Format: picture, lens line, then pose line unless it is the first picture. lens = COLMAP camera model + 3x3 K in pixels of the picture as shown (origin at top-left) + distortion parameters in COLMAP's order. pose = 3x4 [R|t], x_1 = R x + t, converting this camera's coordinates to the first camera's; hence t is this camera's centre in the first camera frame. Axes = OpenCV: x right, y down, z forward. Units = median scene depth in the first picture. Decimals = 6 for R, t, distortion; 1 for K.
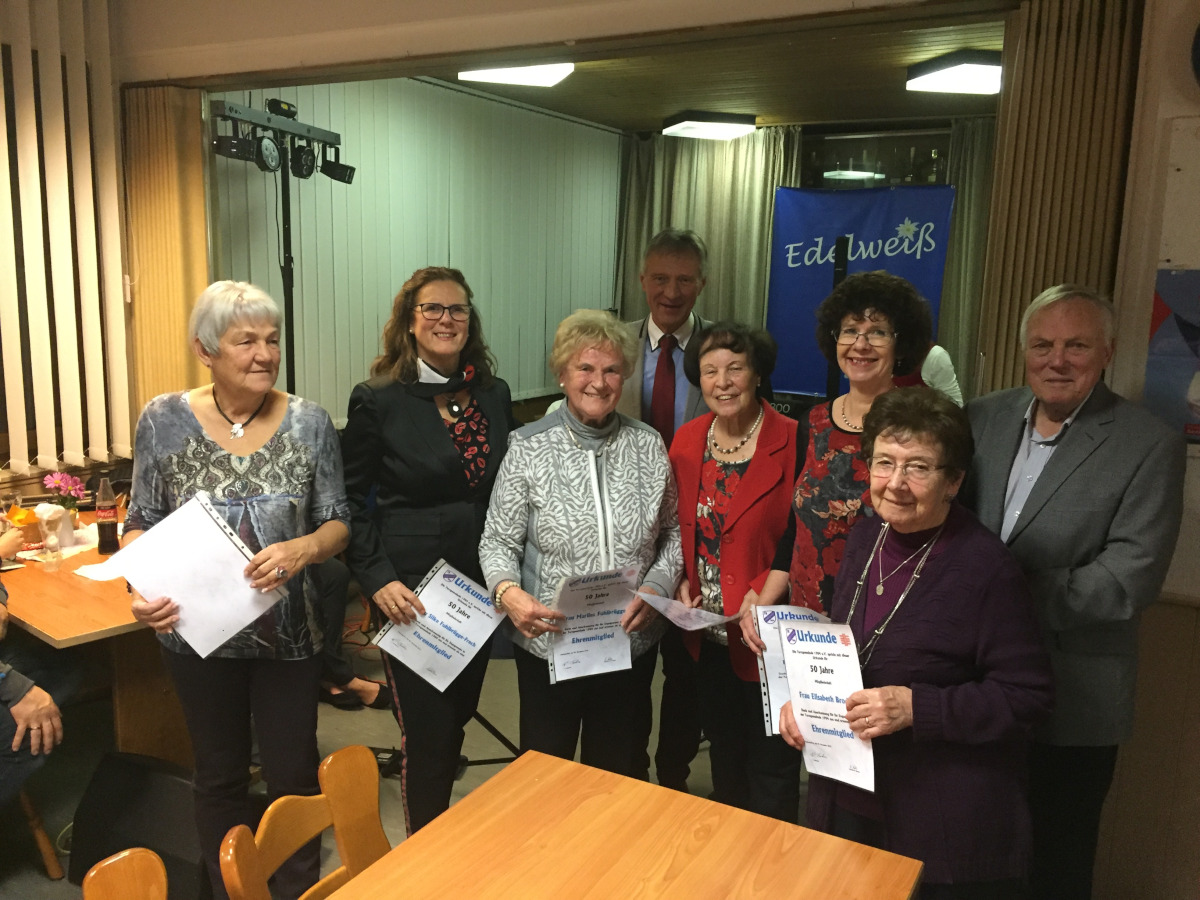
lens RADIAL K [[1027.6, 0, 595.3], [0, 1027.6, 446.3], [0, 0, 1]] dist [0.081919, -0.114807]
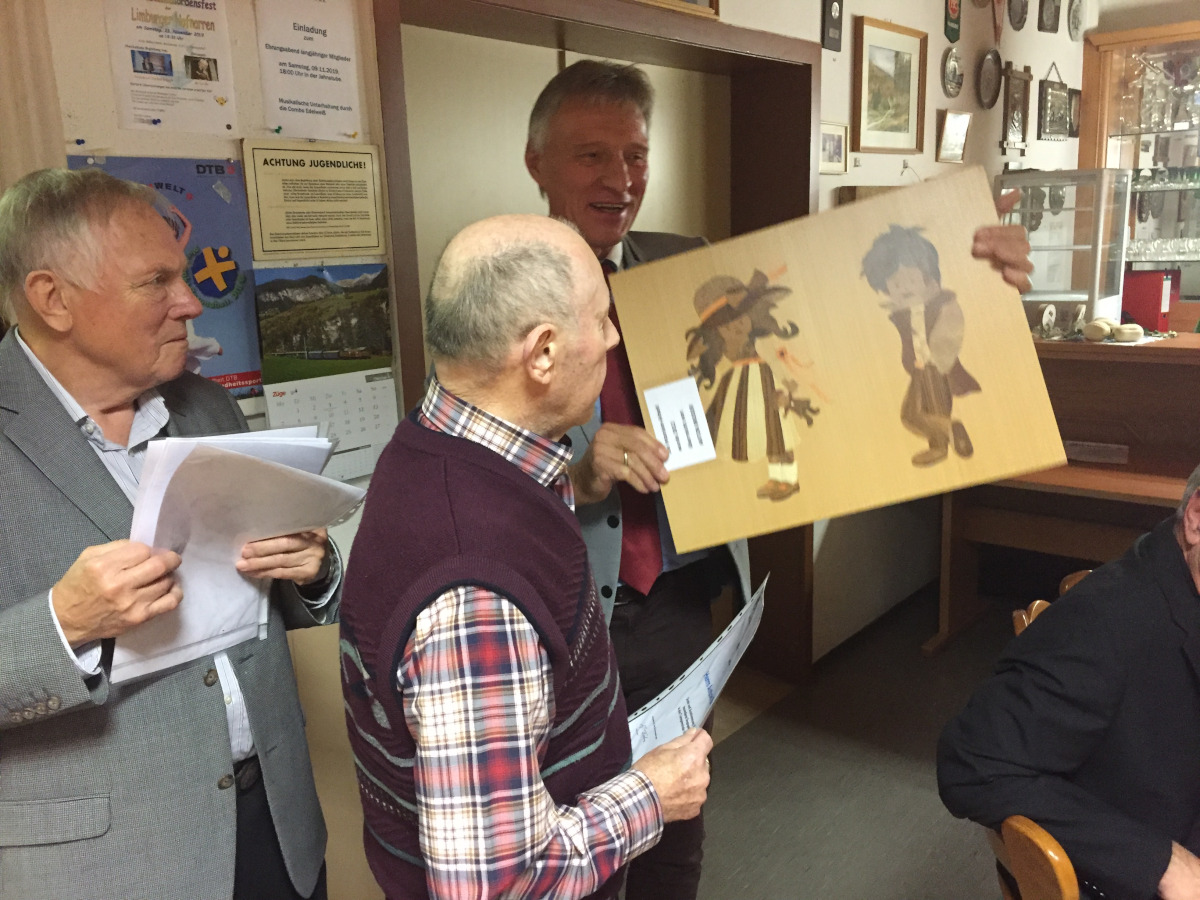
lens RADIAL K [[1027.6, 0, 595.3], [0, 1027.6, 446.3], [0, 0, 1]] dist [0.081919, -0.114807]
pose [[0.188773, -0.230927, 0.954483, -0.016298], [0.203972, 0.959981, 0.191916, -0.019482], [-0.960604, 0.158460, 0.228321, 0.199595]]
